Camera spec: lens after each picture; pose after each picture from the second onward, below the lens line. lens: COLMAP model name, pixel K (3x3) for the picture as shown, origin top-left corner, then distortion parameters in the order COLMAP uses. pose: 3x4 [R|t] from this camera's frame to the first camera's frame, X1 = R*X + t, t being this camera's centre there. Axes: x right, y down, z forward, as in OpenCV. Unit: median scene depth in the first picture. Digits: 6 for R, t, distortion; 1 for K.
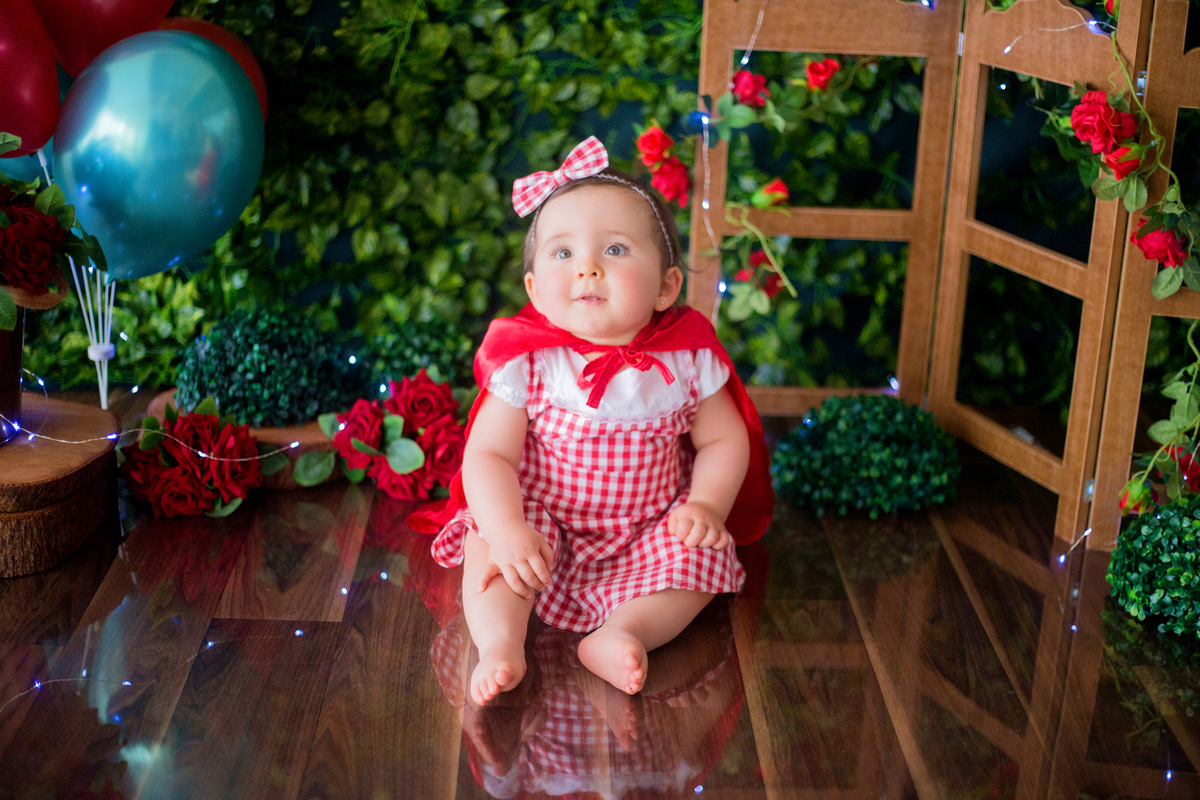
lens RADIAL K [[1808.1, 0, 600.0], [0, 1808.1, 400.0], [0, 0, 1]] dist [-0.091707, -0.132488]
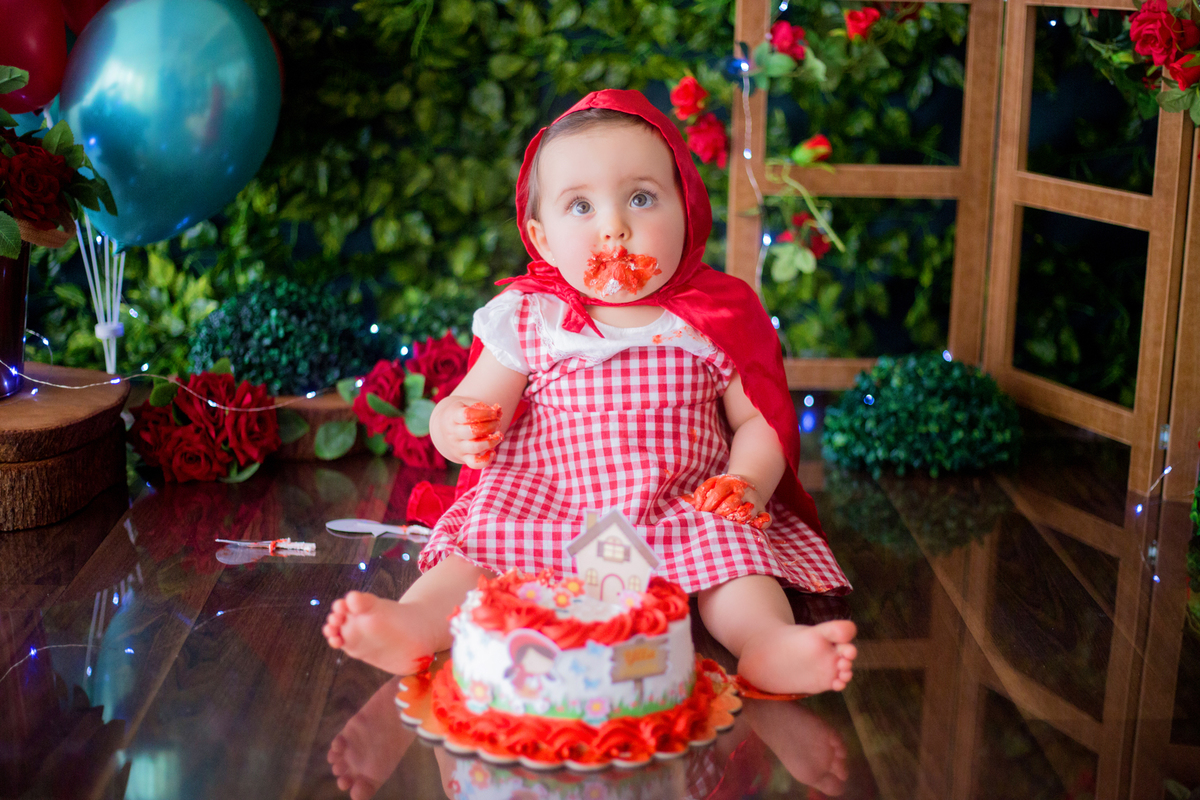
lens RADIAL K [[1808.1, 0, 600.0], [0, 1808.1, 400.0], [0, 0, 1]] dist [-0.091707, -0.132488]
pose [[0.999839, -0.017718, -0.002955, -0.017491], [0.017355, 0.995283, -0.095448, 0.108152], [0.004632, 0.095381, 0.995430, 0.063062]]
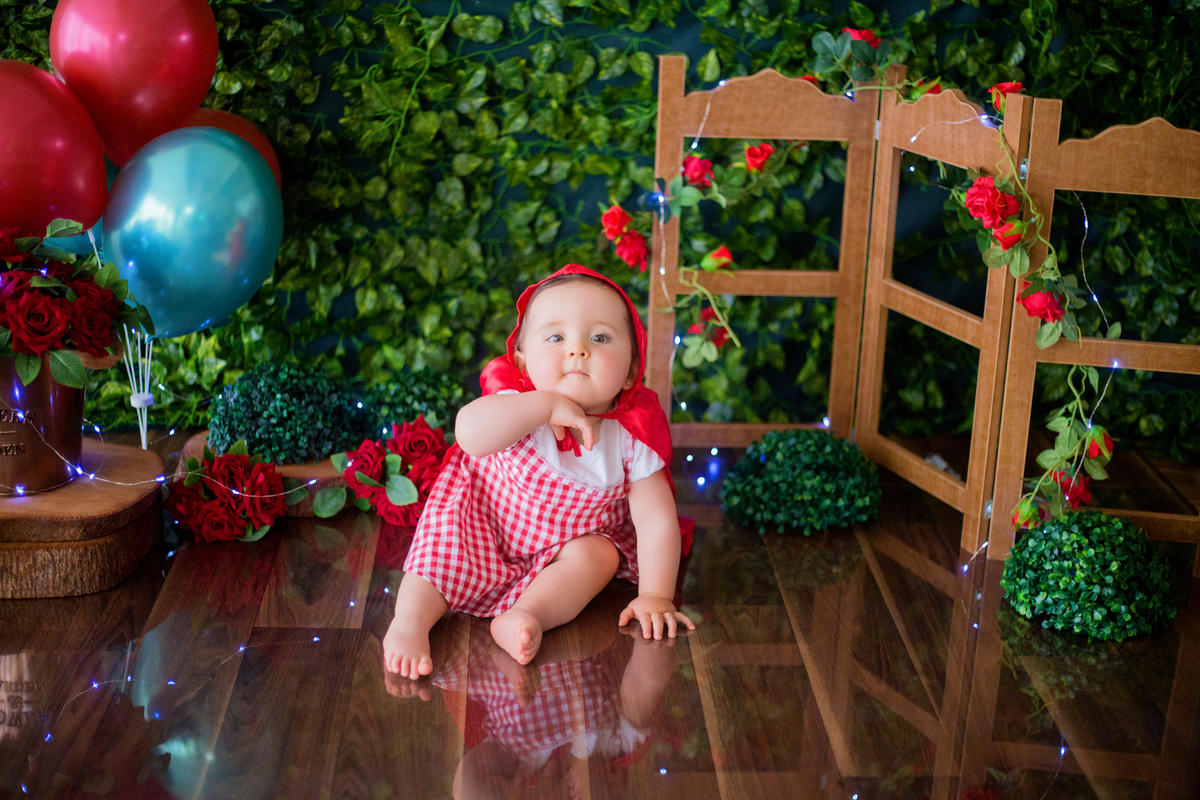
lens RADIAL K [[1808.1, 0, 600.0], [0, 1808.1, 400.0], [0, 0, 1]] dist [-0.091707, -0.132488]
pose [[0.999763, -0.012102, 0.018078, -0.003506], [0.012257, 0.999889, -0.008500, -0.013926], [-0.017974, 0.008719, 0.999800, -0.170152]]
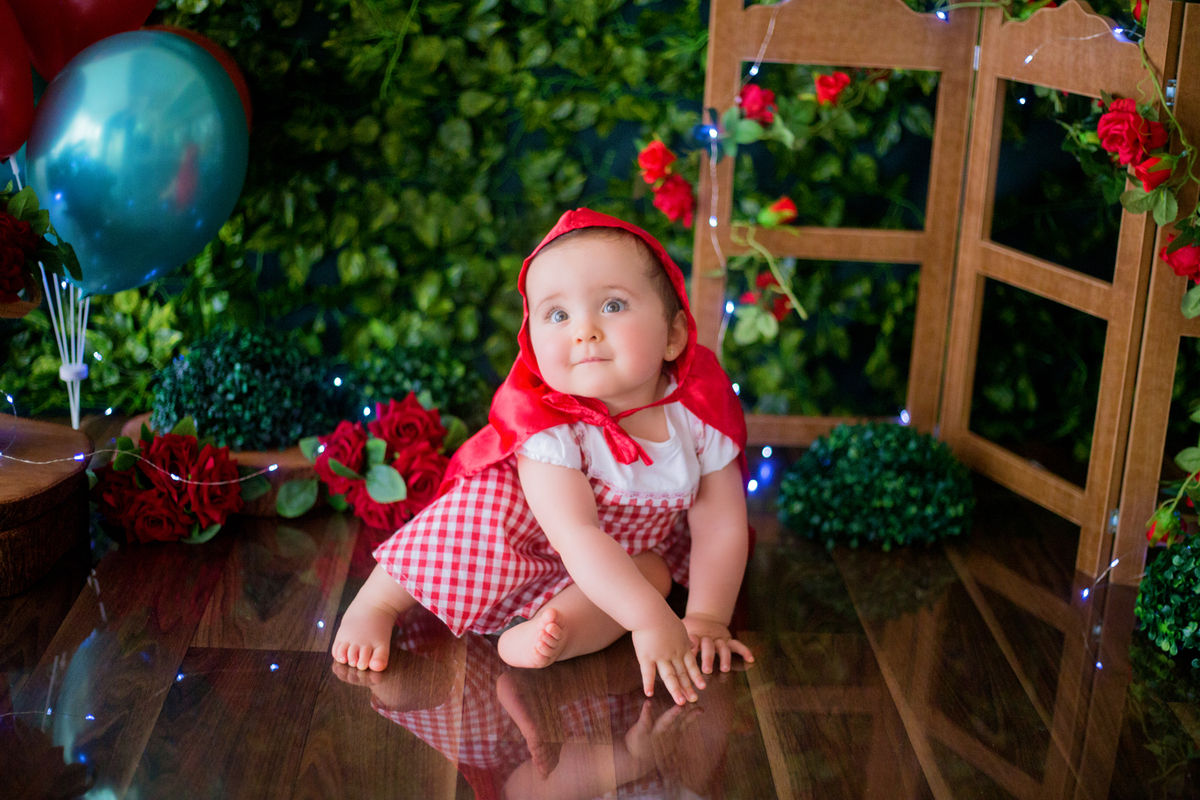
lens RADIAL K [[1808.1, 0, 600.0], [0, 1808.1, 400.0], [0, 0, 1]] dist [-0.091707, -0.132488]
pose [[0.999843, 0.007754, 0.015904, -0.014586], [-0.007154, 0.999274, -0.037430, 0.022144], [-0.016182, 0.037310, 0.999173, 0.048264]]
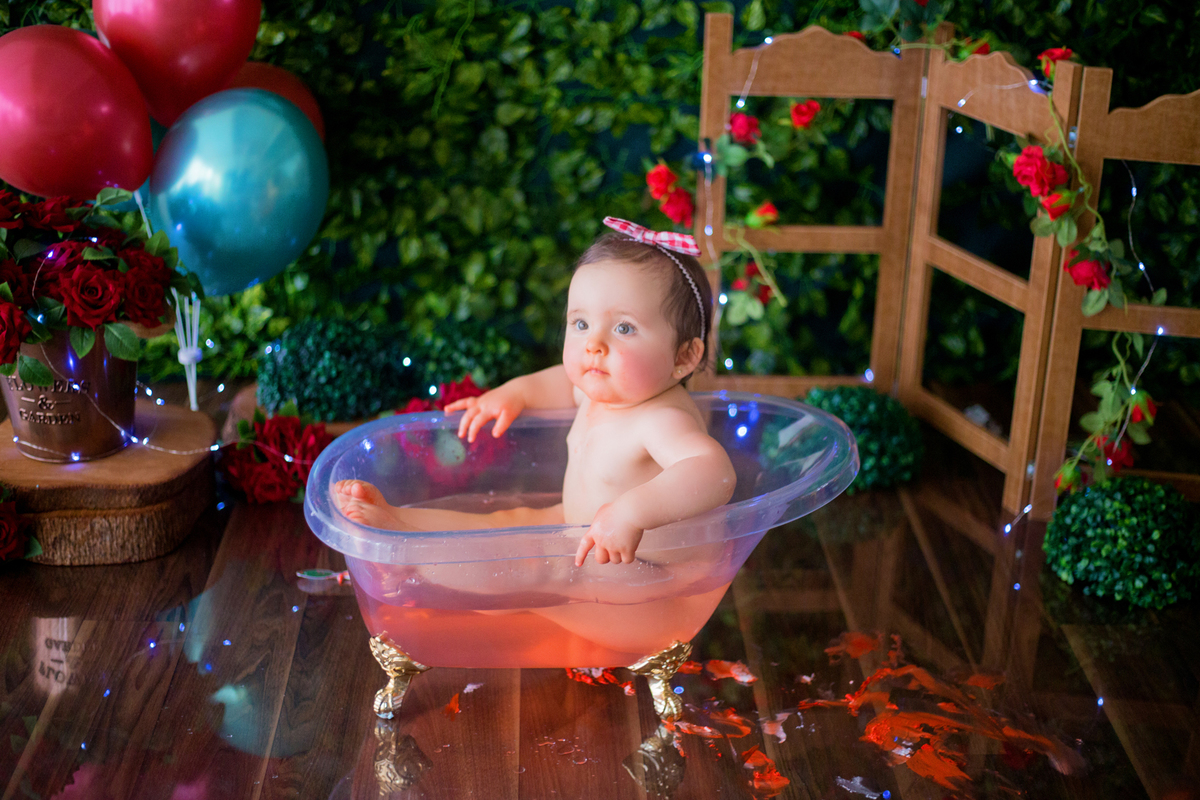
lens RADIAL K [[1808.1, 0, 600.0], [0, 1808.1, 400.0], [0, 0, 1]] dist [-0.091707, -0.132488]
pose [[0.999901, -0.012944, 0.005538, -0.018989], [0.012567, 0.997906, 0.063451, -0.071345], [-0.006347, -0.063375, 0.997970, -0.178146]]
